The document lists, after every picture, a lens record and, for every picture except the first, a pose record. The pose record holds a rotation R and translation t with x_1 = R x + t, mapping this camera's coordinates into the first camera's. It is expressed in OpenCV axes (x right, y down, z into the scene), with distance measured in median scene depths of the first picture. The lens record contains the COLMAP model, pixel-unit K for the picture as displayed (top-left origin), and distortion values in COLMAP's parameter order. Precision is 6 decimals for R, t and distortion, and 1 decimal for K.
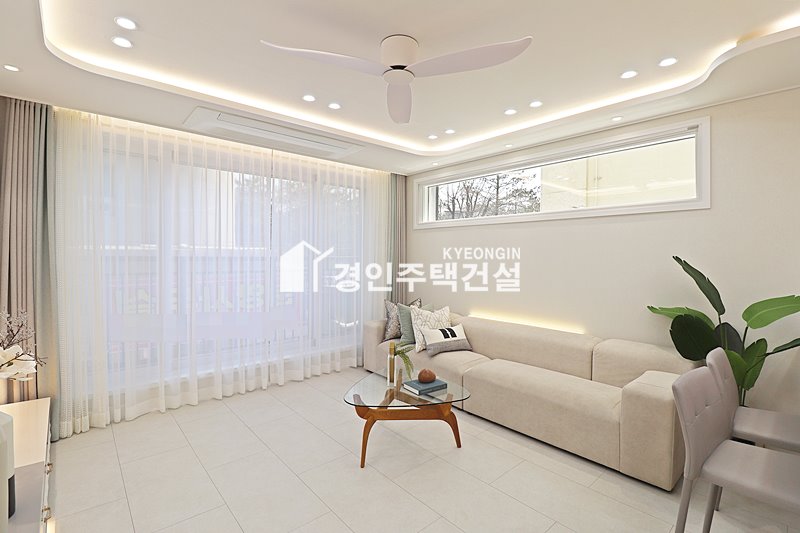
lens RADIAL K [[369.4, 0, 403.0], [0, 369.4, 260.2], [0, 0, 1]] dist [-0.005187, -0.010978]
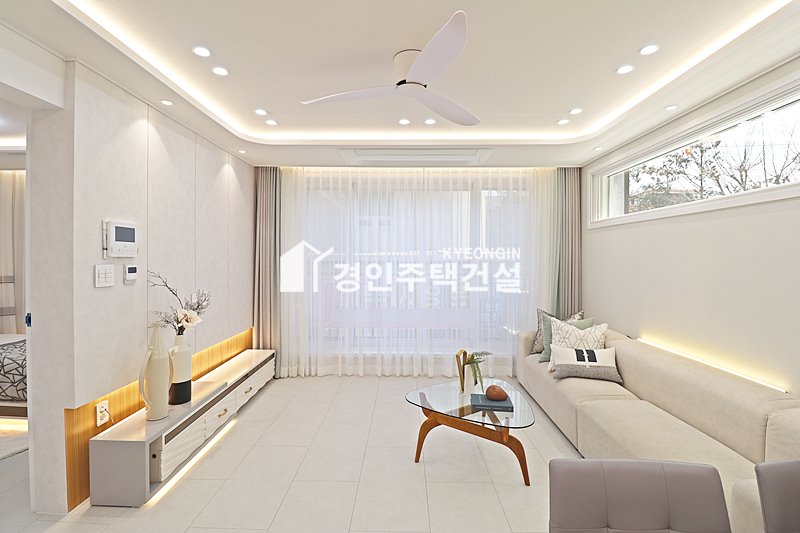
lens RADIAL K [[369.4, 0, 399.9], [0, 369.4, 259.6], [0, 0, 1]] dist [-0.005187, -0.010978]
pose [[0.738727, -0.001116, -0.674004, 0.376665], [-0.007115, 0.999930, -0.009454, -0.004373], [0.673968, 0.011779, 0.738667, 0.121497]]
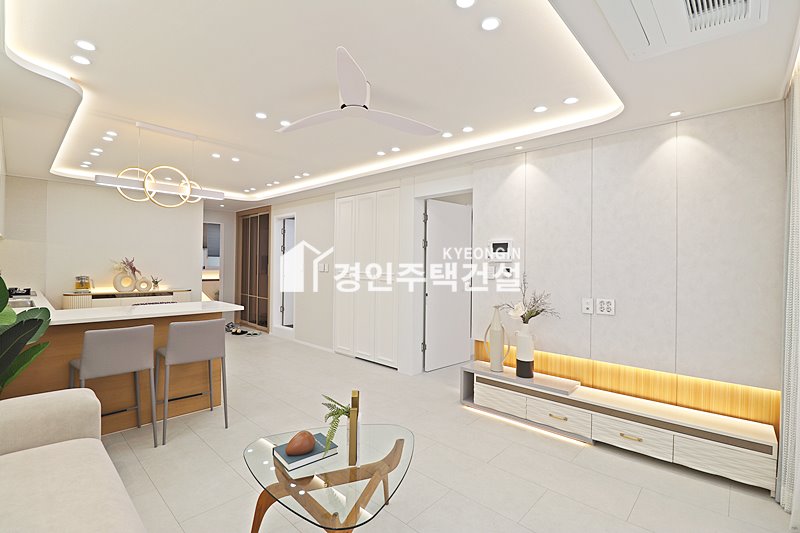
lens RADIAL K [[369.4, 0, 397.9], [0, 369.4, 258.5], [0, 0, 1]] dist [-0.005187, -0.010978]
pose [[-0.995588, -0.008591, -0.093440, -0.027678], [-0.010065, 0.999832, 0.015317, -0.033765], [0.093293, 0.016190, -0.995507, 1.247341]]
